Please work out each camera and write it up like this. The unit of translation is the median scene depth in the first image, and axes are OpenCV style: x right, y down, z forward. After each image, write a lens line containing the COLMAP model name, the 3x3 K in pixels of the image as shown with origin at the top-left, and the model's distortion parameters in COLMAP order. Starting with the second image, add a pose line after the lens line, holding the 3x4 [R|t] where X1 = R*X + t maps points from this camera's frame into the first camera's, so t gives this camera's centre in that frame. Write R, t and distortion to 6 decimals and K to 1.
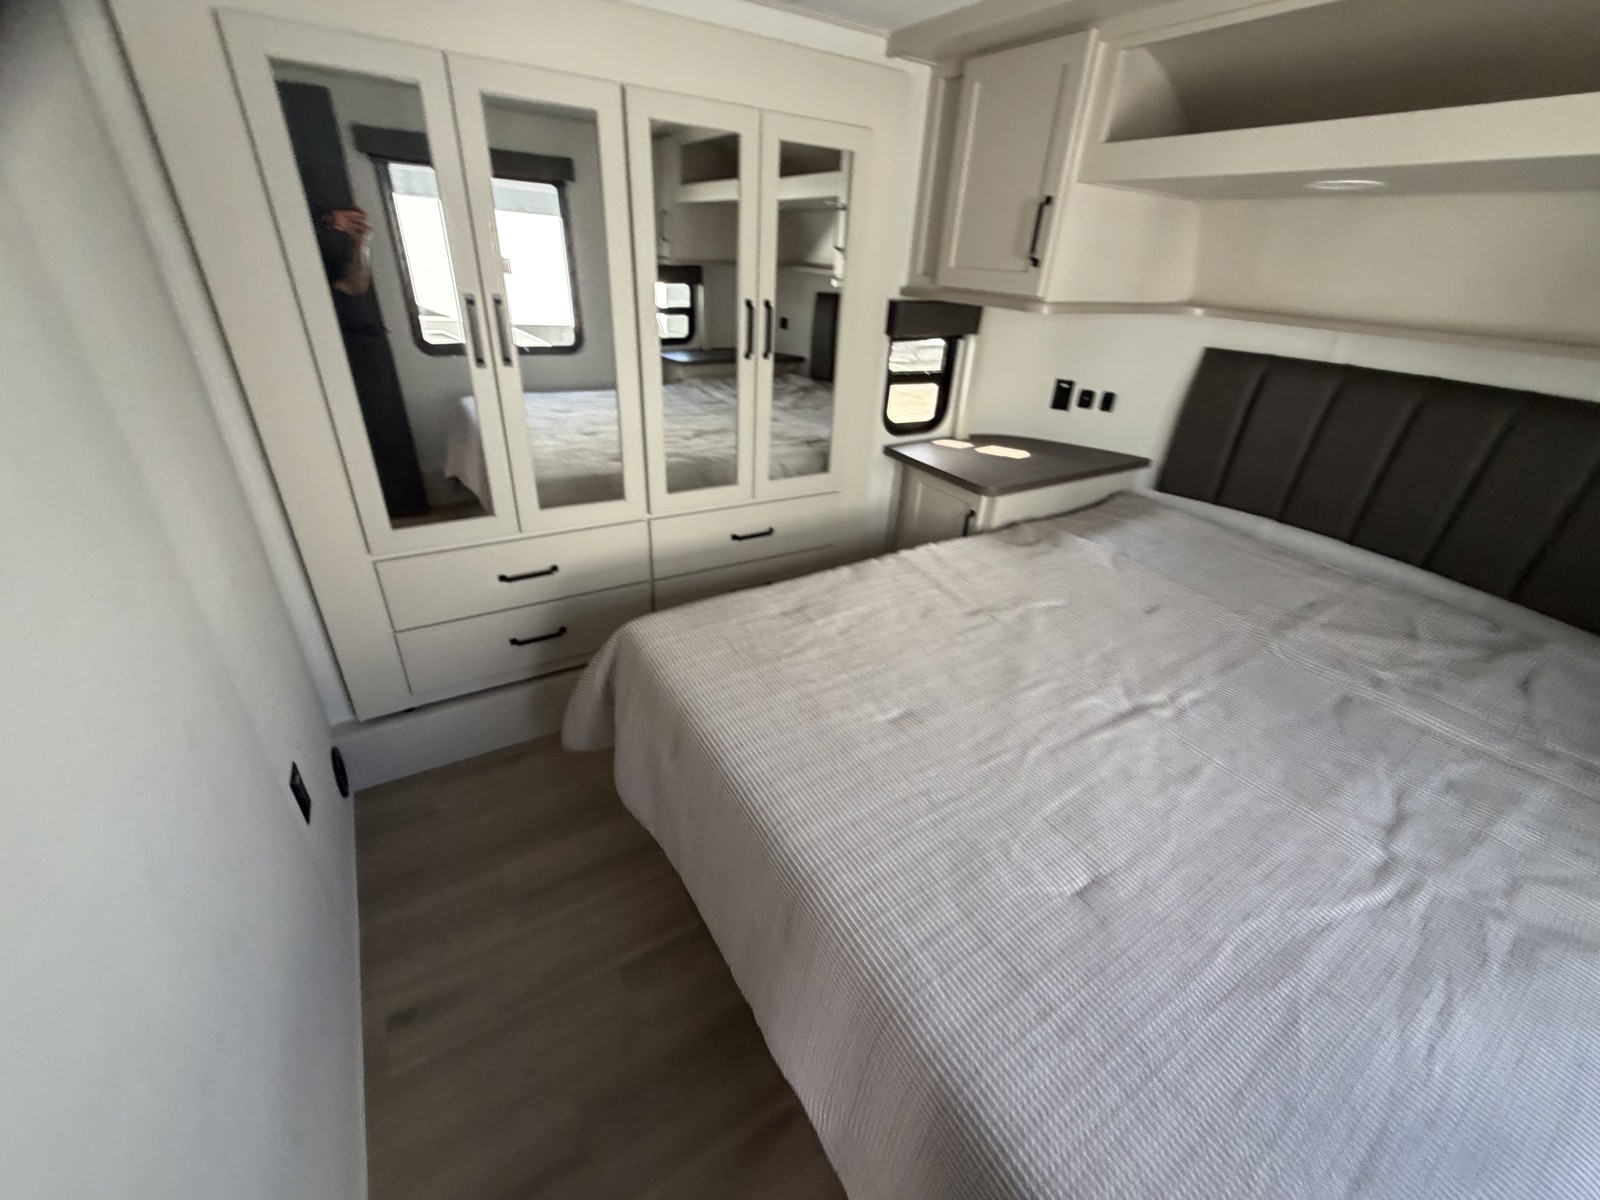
lens RADIAL K [[643.9, 0, 802.0], [0, 643.9, 598.8], [0, 0, 1]] dist [-0.001999, 0.000242]
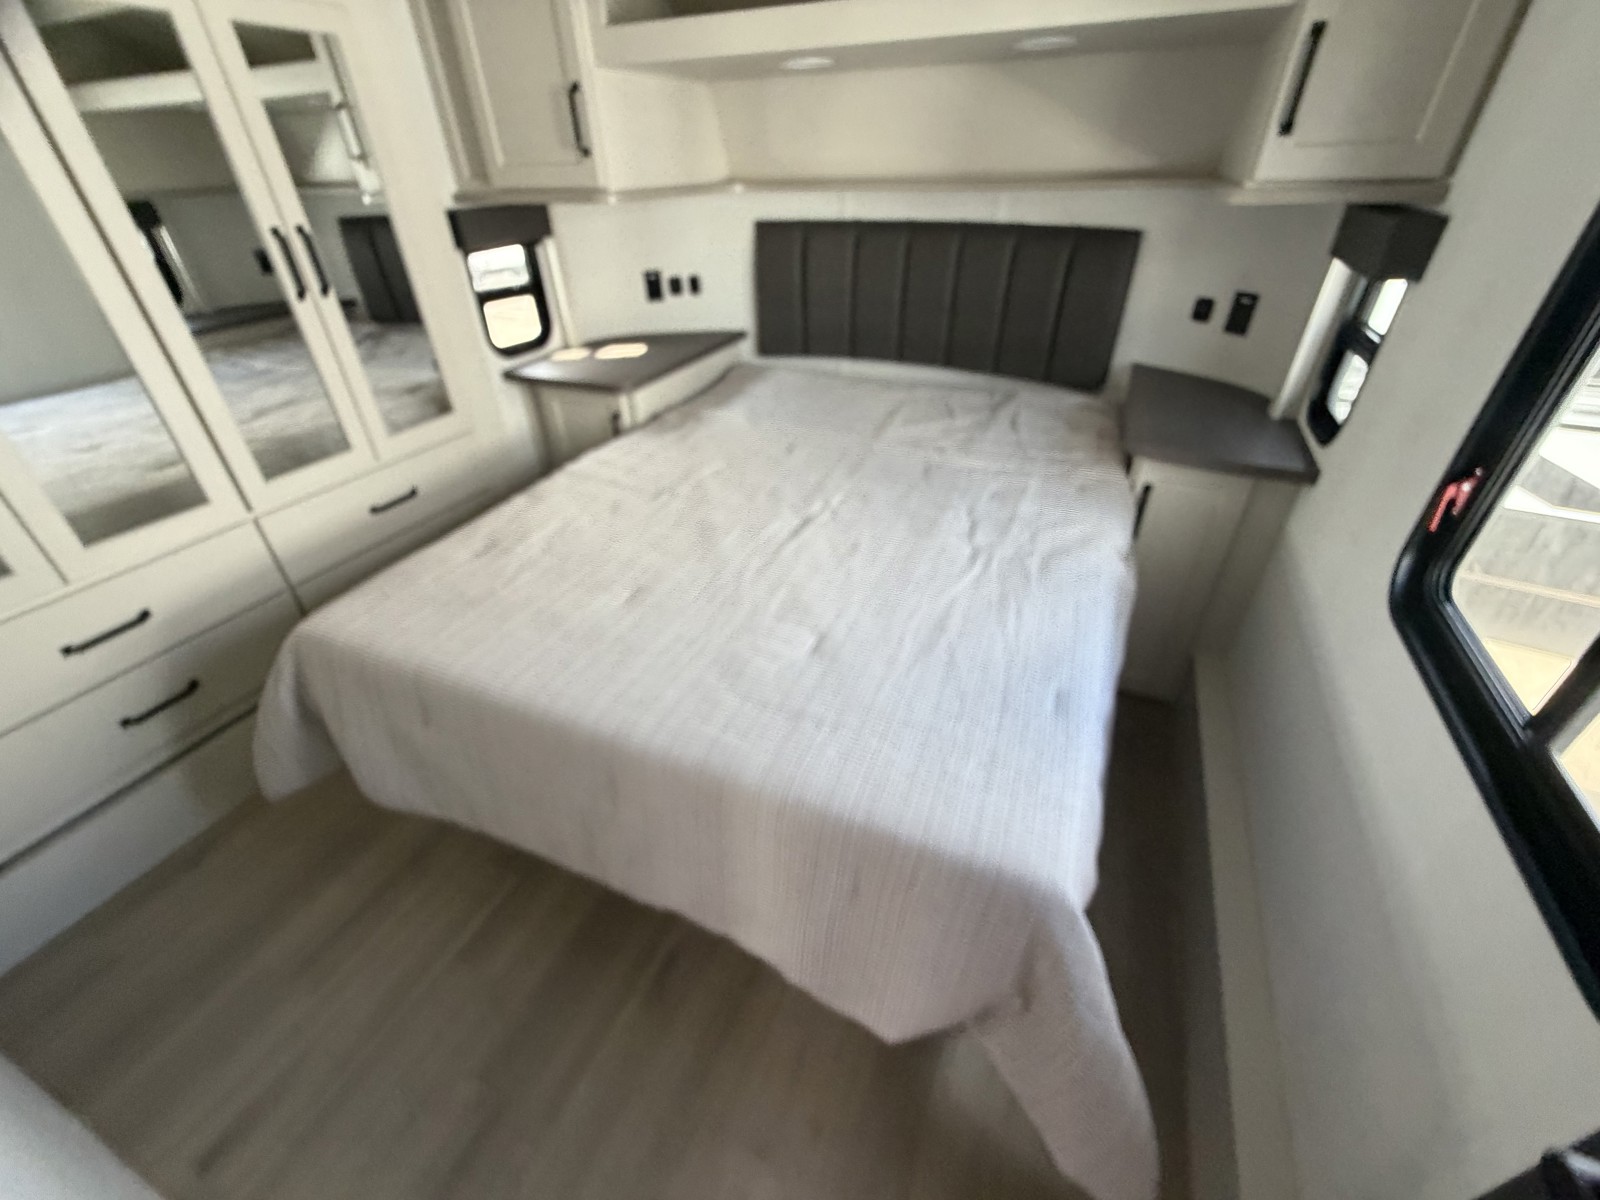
lens RADIAL K [[643.9, 0, 802.0], [0, 643.9, 598.8], [0, 0, 1]] dist [-0.001999, 0.000242]
pose [[0.821503, -0.376970, 0.427816, -0.054497], [0.325290, 0.926050, 0.191360, 0.047950], [-0.468316, -0.018039, 0.883377, -0.074297]]
